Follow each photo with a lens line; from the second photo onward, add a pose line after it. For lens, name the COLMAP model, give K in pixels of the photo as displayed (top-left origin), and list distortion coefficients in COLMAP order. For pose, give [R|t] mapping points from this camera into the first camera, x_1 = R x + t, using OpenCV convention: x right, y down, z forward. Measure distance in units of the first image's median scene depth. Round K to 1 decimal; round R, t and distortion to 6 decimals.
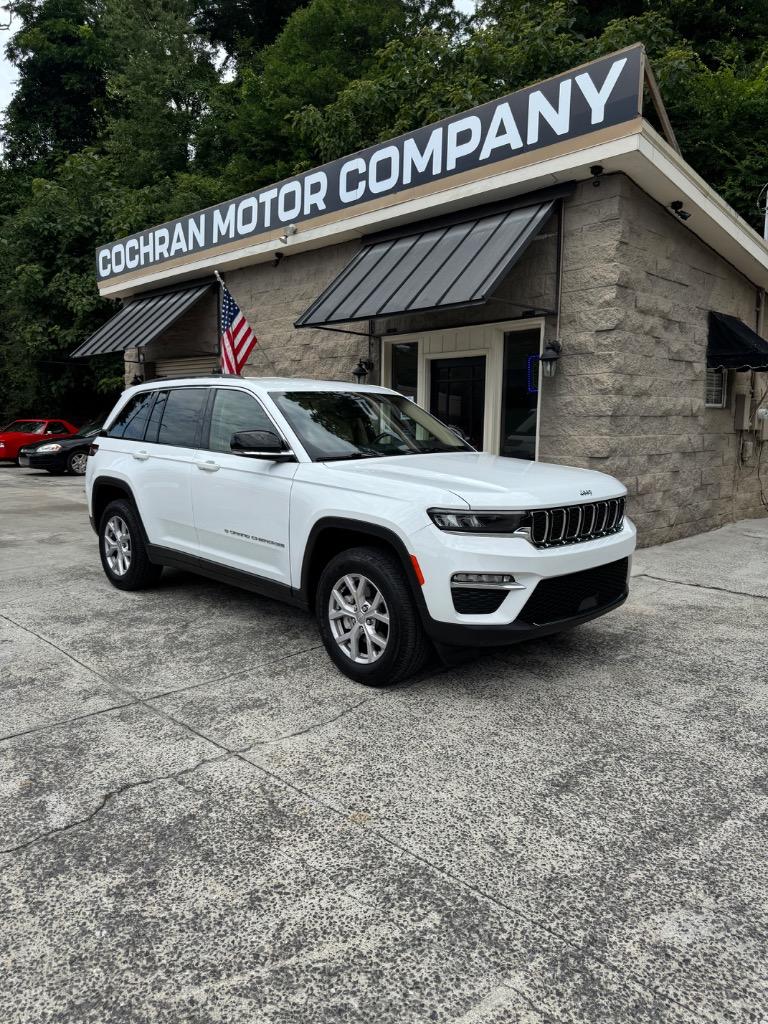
lens RADIAL K [[759.3, 0, 384.0], [0, 759.3, 512.0], [0, 0, 1]] dist [0.029069, -0.046532]
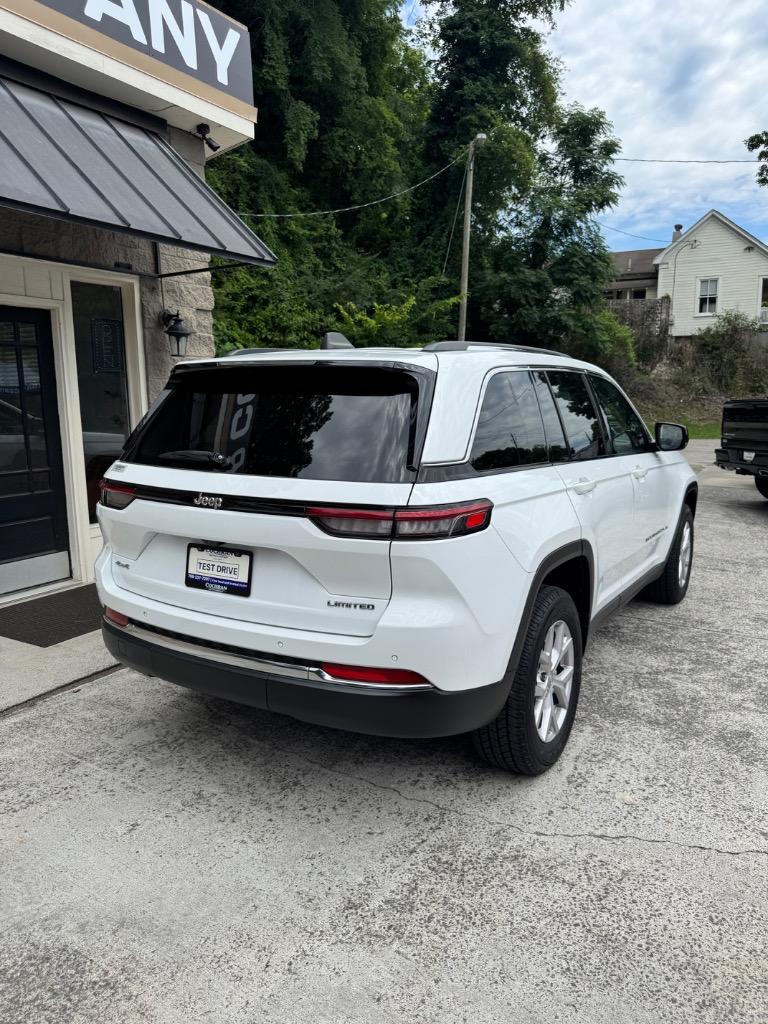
lens RADIAL K [[759.3, 0, 384.0], [0, 759.3, 512.0], [0, 0, 1]] dist [0.029069, -0.046532]
pose [[-0.276672, -0.142796, 0.950296, -0.700296], [0.116053, 0.976695, 0.180551, -0.145538], [-0.953931, 0.160238, -0.253652, 1.099497]]
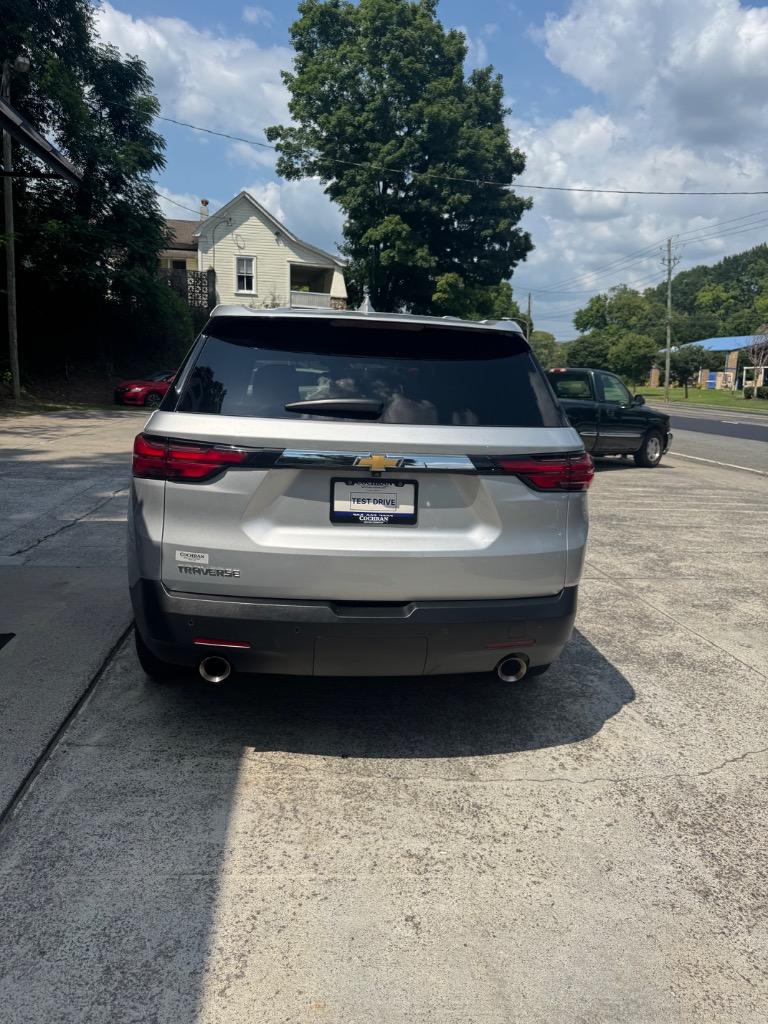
lens RADIAL K [[759.3, 0, 384.0], [0, 759.3, 512.0], [0, 0, 1]] dist [0.029069, -0.046532]
pose [[-0.812753, -0.127936, 0.568388, -0.644268], [0.036303, 0.962575, 0.268573, -0.150162], [-0.581476, 0.238917, -0.777691, 1.156378]]
